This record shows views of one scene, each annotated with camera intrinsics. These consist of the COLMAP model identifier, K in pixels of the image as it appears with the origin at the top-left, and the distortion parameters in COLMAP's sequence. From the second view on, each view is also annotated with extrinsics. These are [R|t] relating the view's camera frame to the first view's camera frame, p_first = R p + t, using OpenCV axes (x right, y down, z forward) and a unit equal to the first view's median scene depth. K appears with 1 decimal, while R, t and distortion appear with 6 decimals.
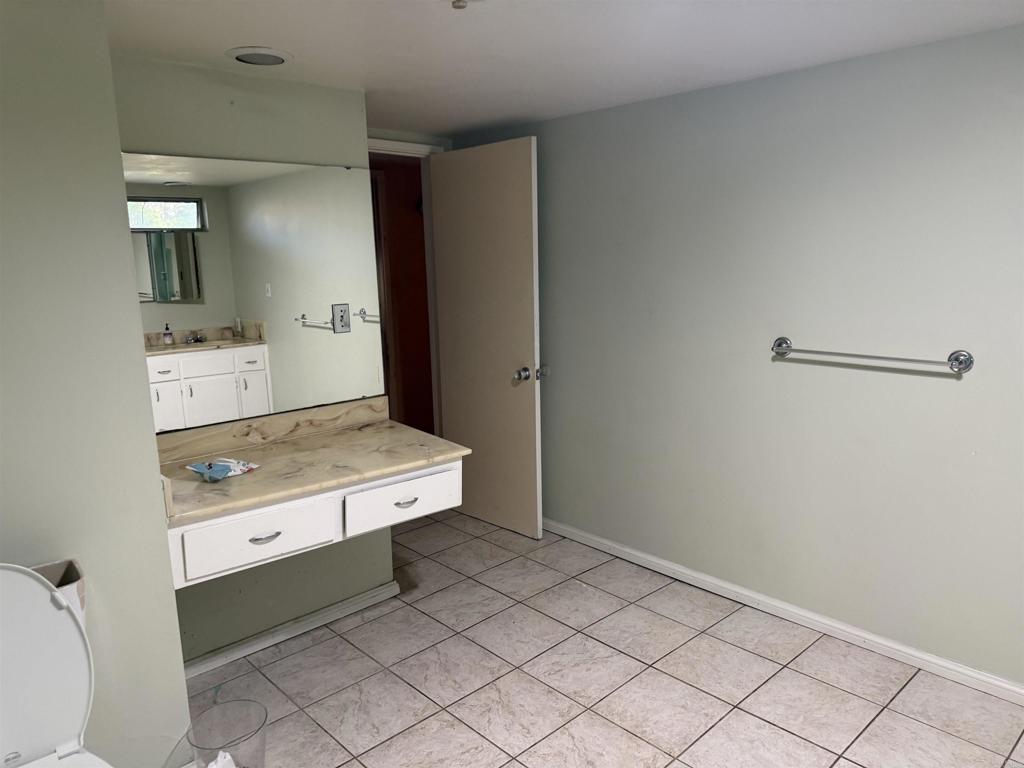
lens RADIAL K [[721.7, 0, 505.7], [0, 721.7, 379.2], [0, 0, 1]] dist [0.078501, -0.086914]
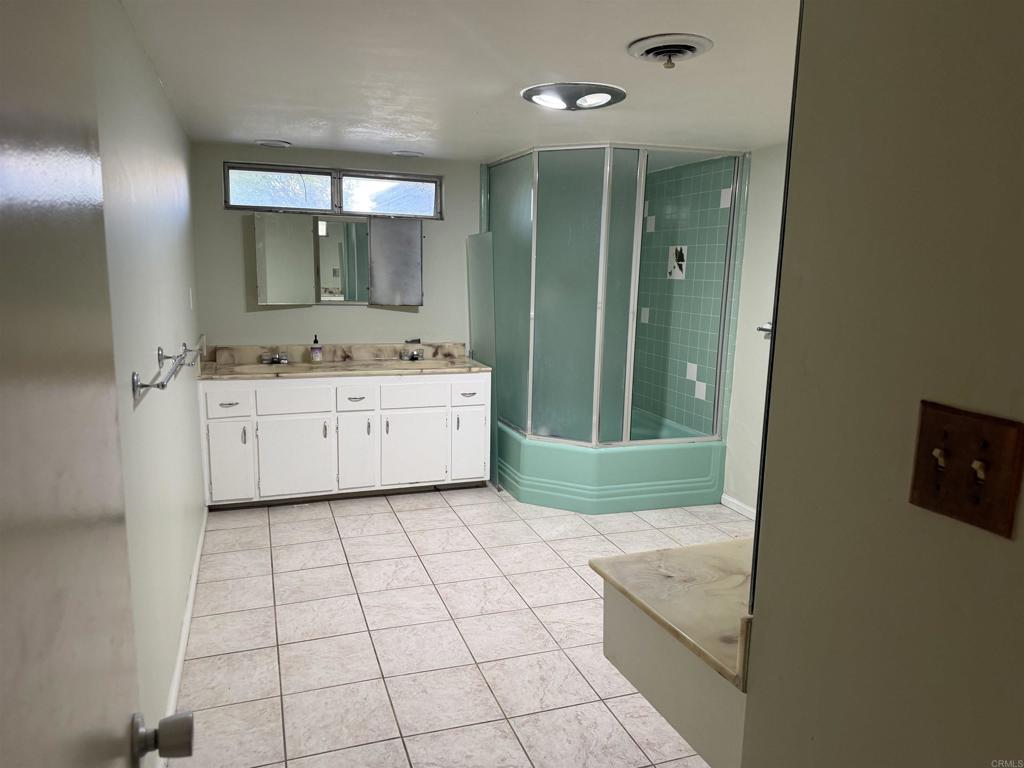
lens RADIAL K [[721.7, 0, 505.7], [0, 721.7, 379.2], [0, 0, 1]] dist [0.078501, -0.086914]
pose [[-0.912825, -0.062645, 0.403517, -0.244835], [0.067537, 0.951393, 0.300483, -0.267798], [-0.402727, 0.301541, -0.864225, 1.659753]]
